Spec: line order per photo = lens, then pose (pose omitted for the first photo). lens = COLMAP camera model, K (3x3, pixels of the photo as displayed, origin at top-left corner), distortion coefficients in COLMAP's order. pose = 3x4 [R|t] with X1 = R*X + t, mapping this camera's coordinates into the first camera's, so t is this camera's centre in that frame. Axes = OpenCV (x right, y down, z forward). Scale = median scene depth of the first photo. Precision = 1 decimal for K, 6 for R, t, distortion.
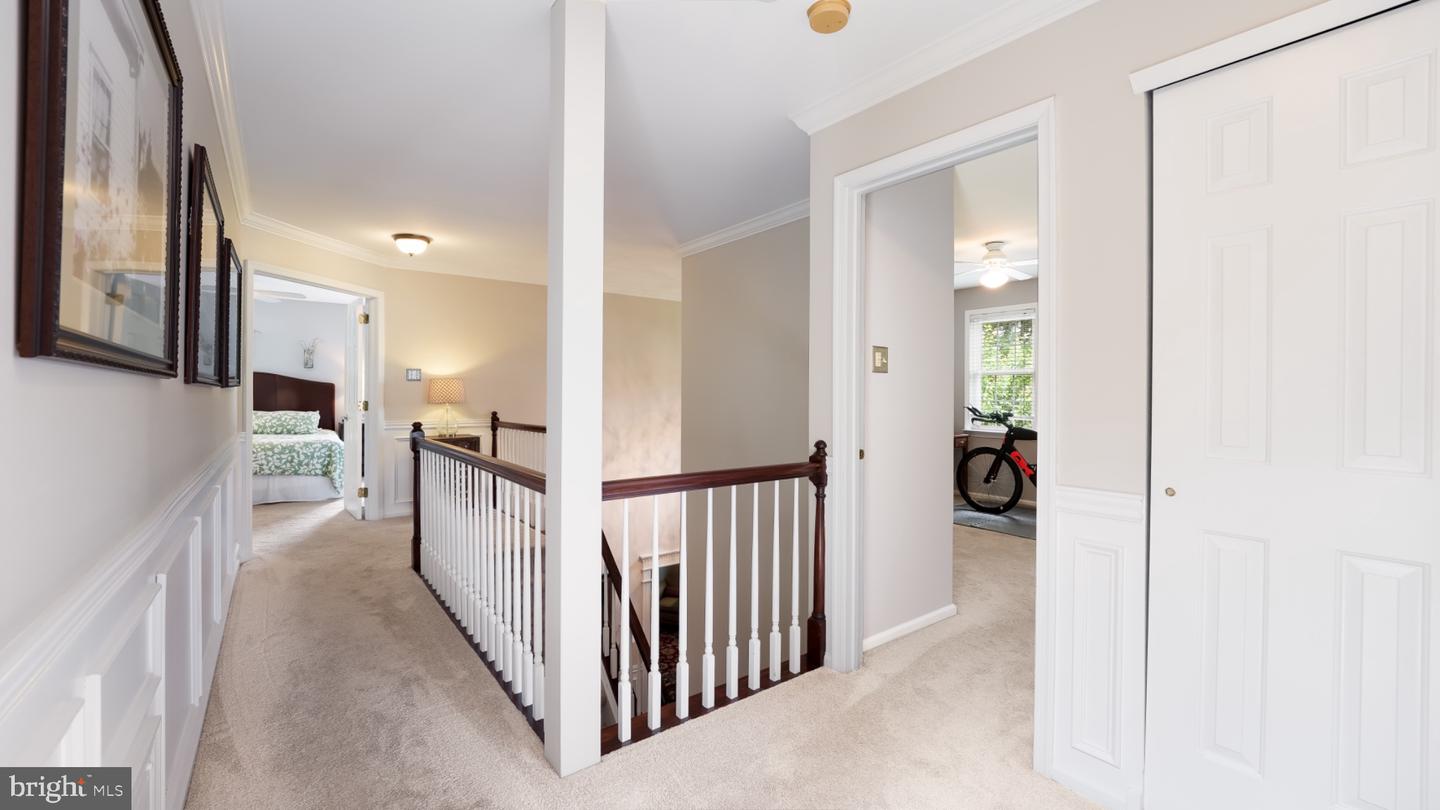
lens RADIAL K [[595.2, 0, 721.1], [0, 595.2, 393.6], [0, 0, 1]] dist [-0.012373, 0.000067]
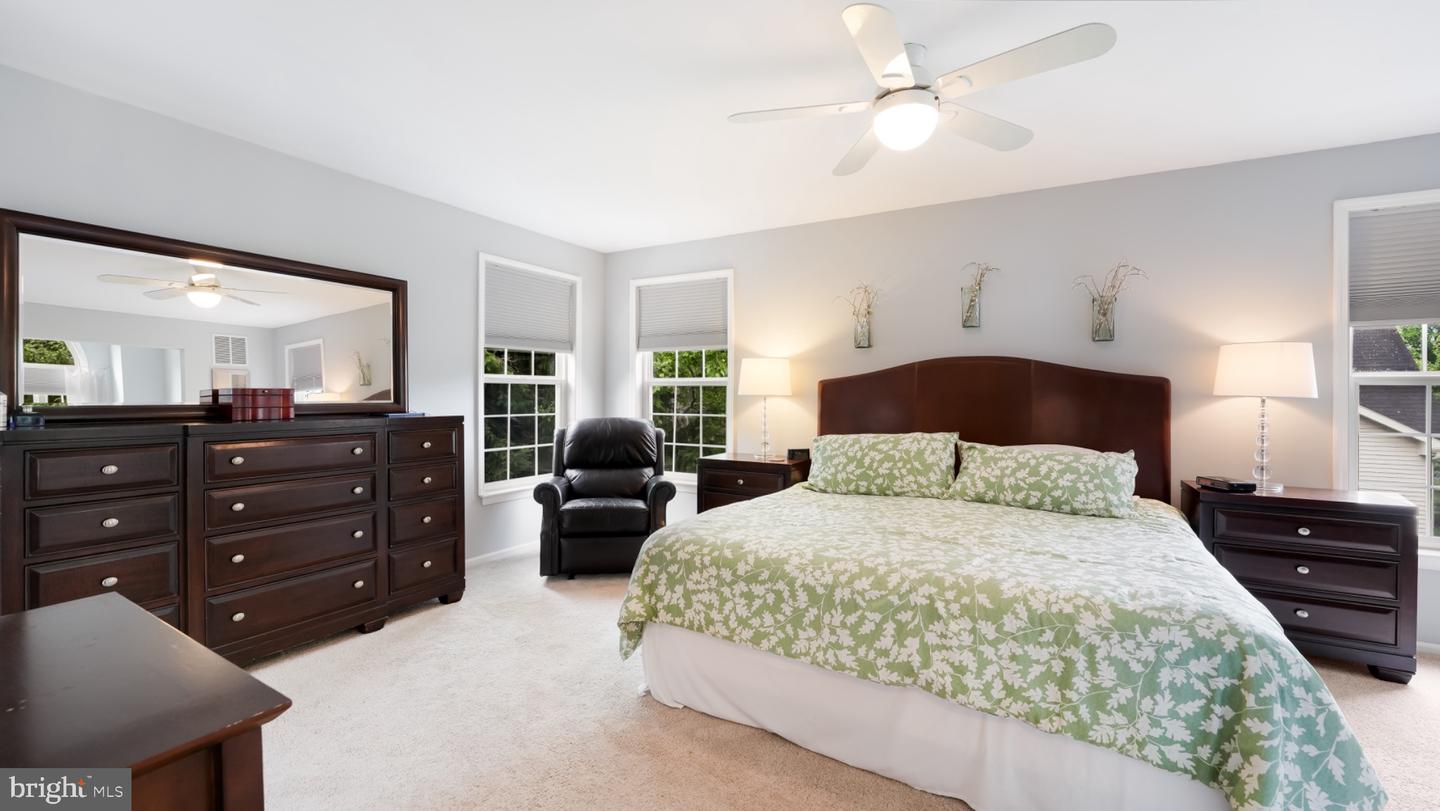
lens RADIAL K [[595.2, 0, 721.1], [0, 595.2, 394.1], [0, 0, 1]] dist [-0.012373, 0.000067]
pose [[0.408750, -0.004159, -0.912637, -0.543198], [-0.008348, 0.999931, -0.008296, -0.001340], [0.912608, 0.011010, 0.408687, 0.744456]]
